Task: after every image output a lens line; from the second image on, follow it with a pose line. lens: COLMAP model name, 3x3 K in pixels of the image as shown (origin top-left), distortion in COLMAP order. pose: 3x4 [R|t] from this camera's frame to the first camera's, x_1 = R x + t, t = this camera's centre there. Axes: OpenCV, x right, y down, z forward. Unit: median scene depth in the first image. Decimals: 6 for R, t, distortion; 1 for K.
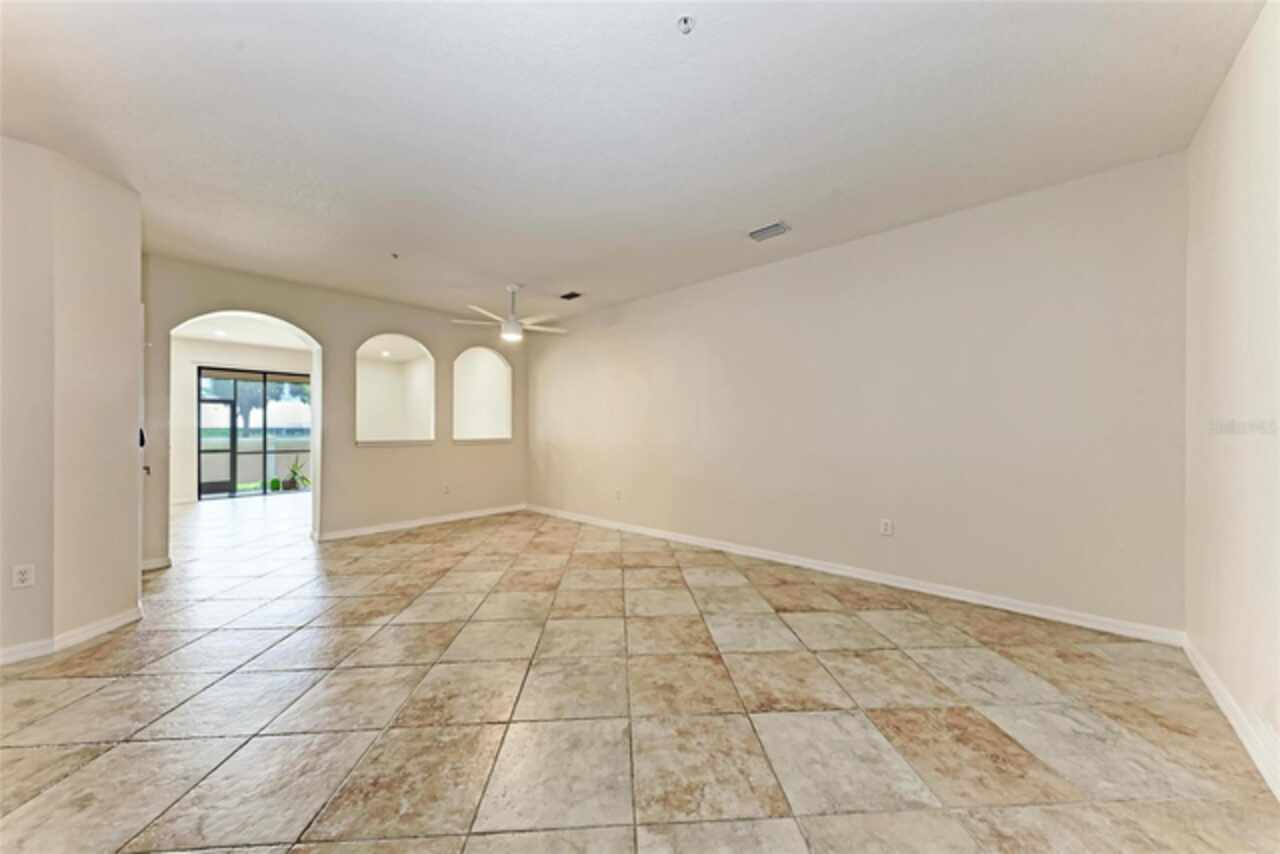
lens RADIAL K [[440.5, 0, 639.5], [0, 440.5, 425.8], [0, 0, 1]] dist [0.011644, -0.001808]
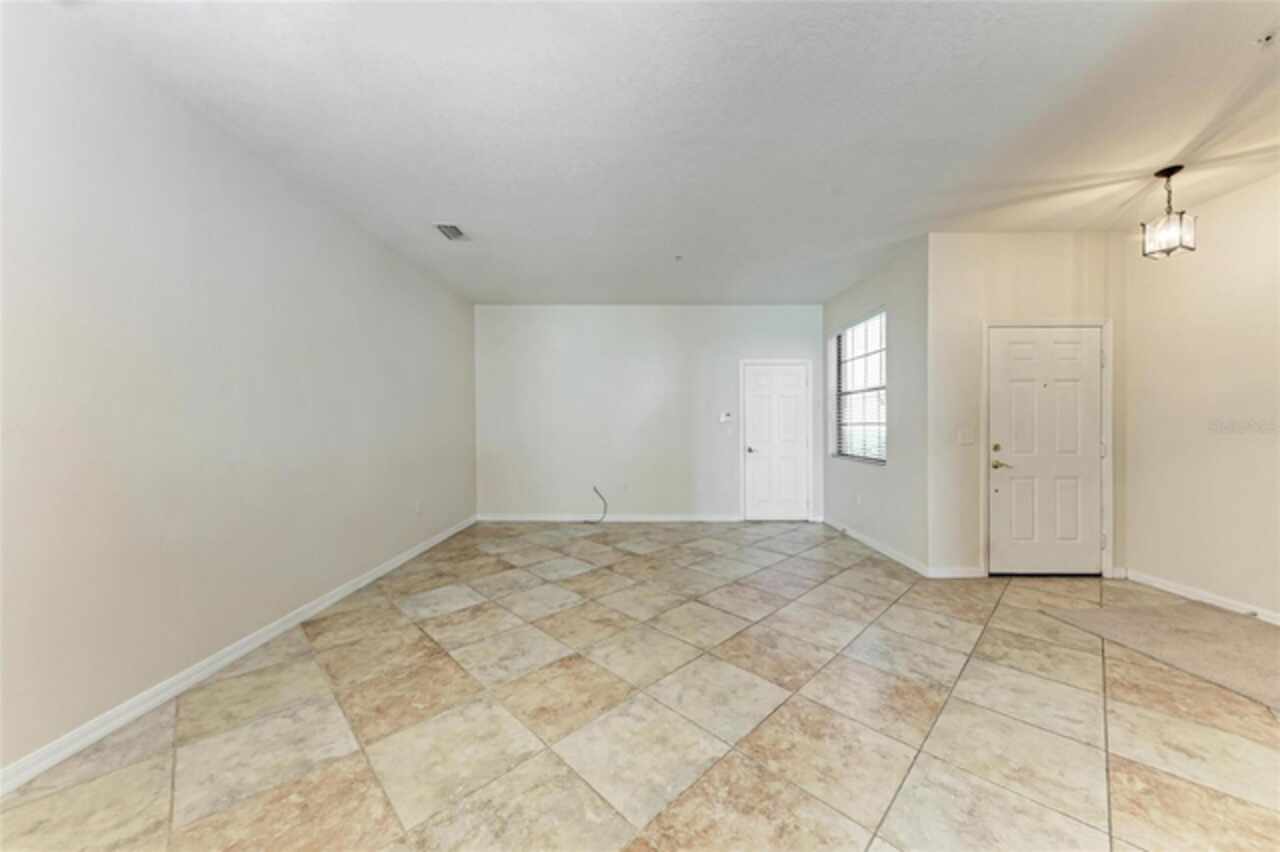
lens RADIAL K [[440.5, 0, 642.0], [0, 440.5, 432.8], [0, 0, 1]] dist [0.011644, -0.001808]
pose [[-0.663830, -0.010448, 0.747810, -0.908548], [-0.006217, 0.999945, 0.008451, 0.009713], [-0.747857, 0.000961, -0.663859, 1.601824]]
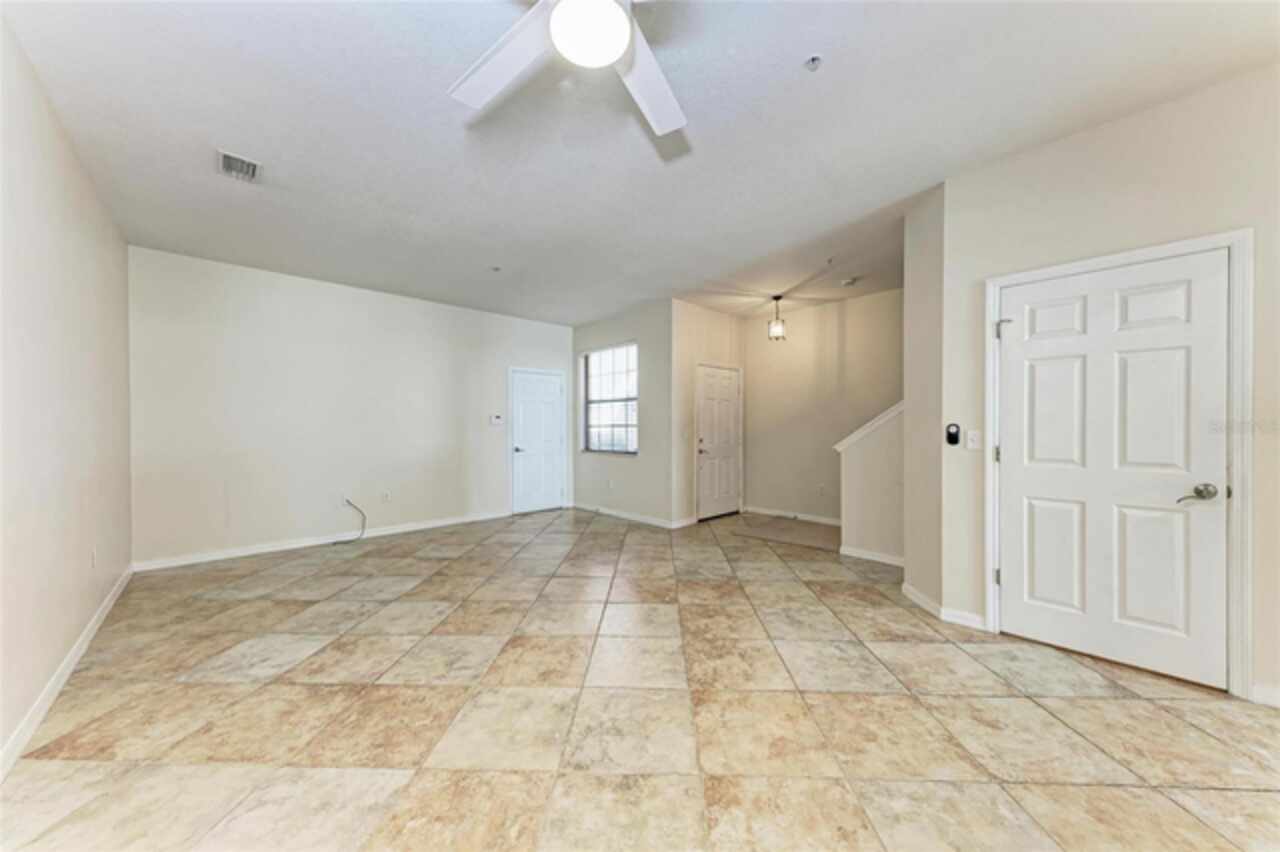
lens RADIAL K [[440.5, 0, 638.3], [0, 440.5, 428.1], [0, 0, 1]] dist [0.011644, -0.001808]
pose [[-0.995630, 0.005614, 0.093215, -0.551644], [0.004618, 0.999930, -0.010900, 0.021701], [-0.093270, -0.010422, -0.995586, 2.010158]]
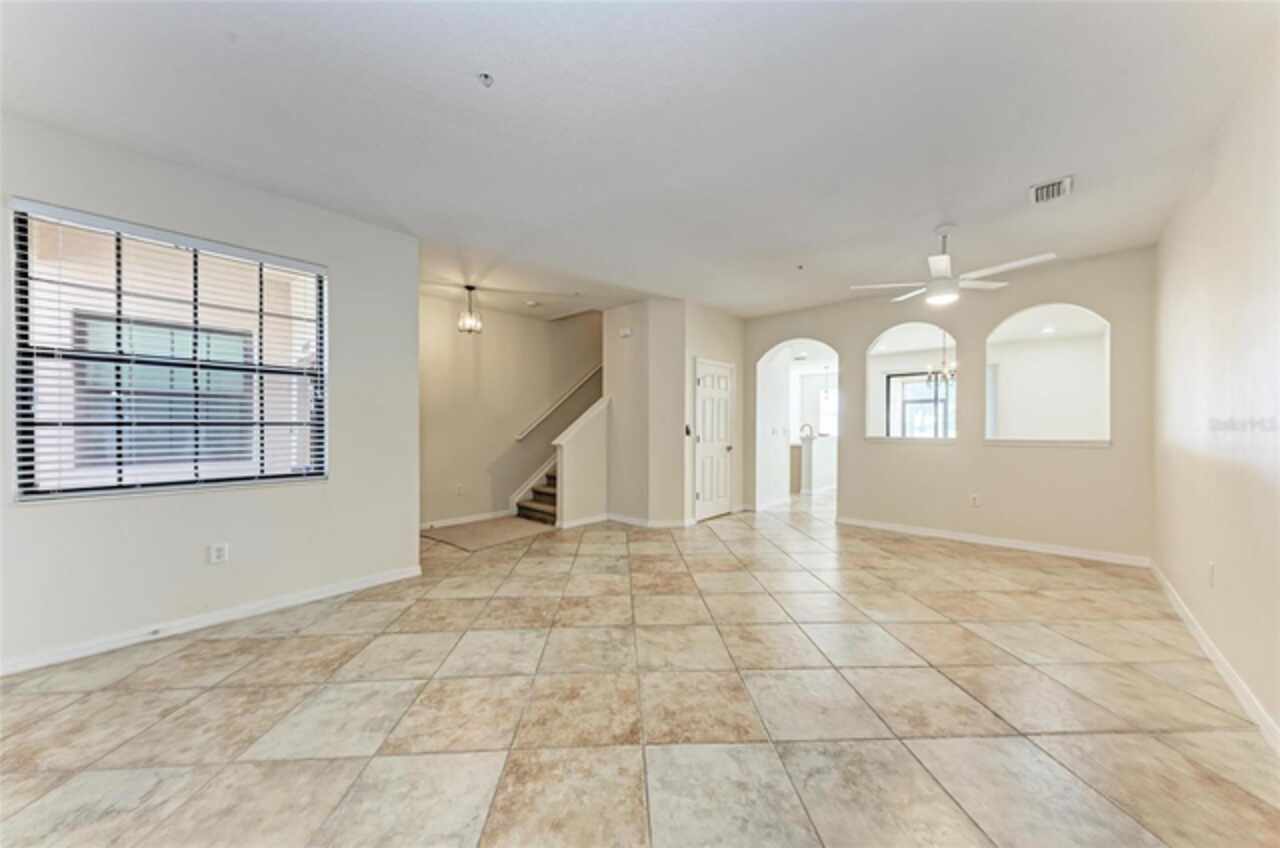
lens RADIAL K [[440.5, 0, 641.4], [0, 440.5, 428.9], [0, 0, 1]] dist [0.011644, -0.001808]
pose [[-0.004601, 0.007013, -0.999965, 0.728308], [0.011186, 0.999913, 0.006961, 0.003075], [0.999927, -0.011153, -0.004679, 0.826067]]
